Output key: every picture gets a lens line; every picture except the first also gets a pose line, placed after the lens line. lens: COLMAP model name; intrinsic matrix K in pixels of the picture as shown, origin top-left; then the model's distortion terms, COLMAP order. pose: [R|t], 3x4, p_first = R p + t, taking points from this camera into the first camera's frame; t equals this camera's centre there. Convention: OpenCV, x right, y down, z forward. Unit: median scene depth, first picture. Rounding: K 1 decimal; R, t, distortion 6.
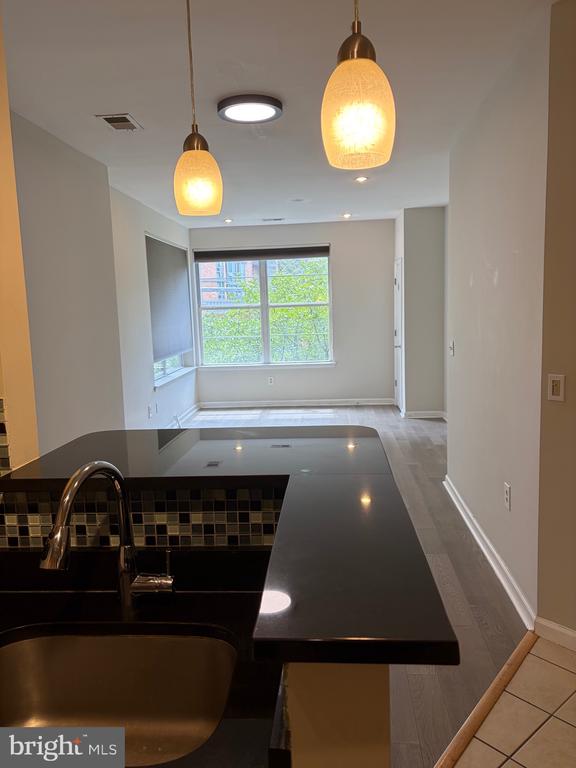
lens RADIAL K [[545.6, 0, 288.0], [0, 545.6, 384.0], [0, 0, 1]] dist [0.086644, -0.000801]
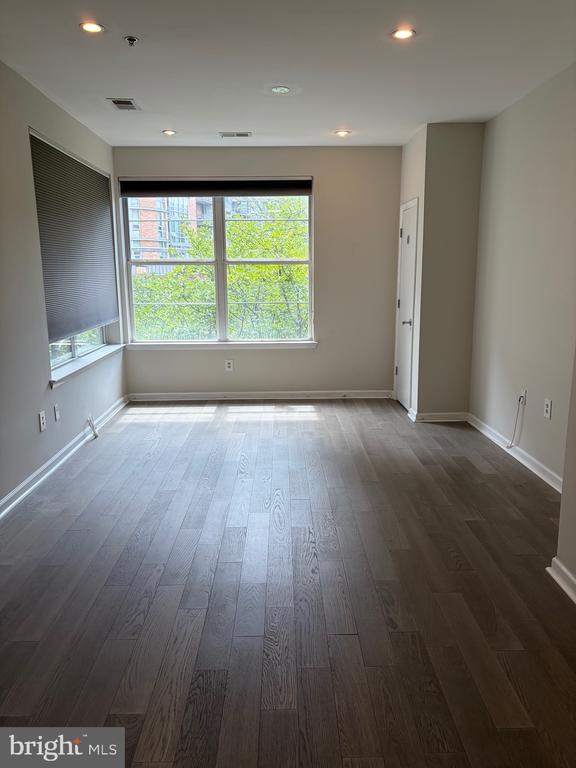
lens RADIAL K [[590.9, 0, 292.5], [0, 590.9, 388.0], [0, 0, 1]] dist [0.060553, -0.065044]
pose [[0.995560, 0.007898, 0.093795, -0.020646], [-0.012971, 0.998478, 0.053600, -0.019310], [-0.093229, -0.054578, 0.994148, 0.205261]]
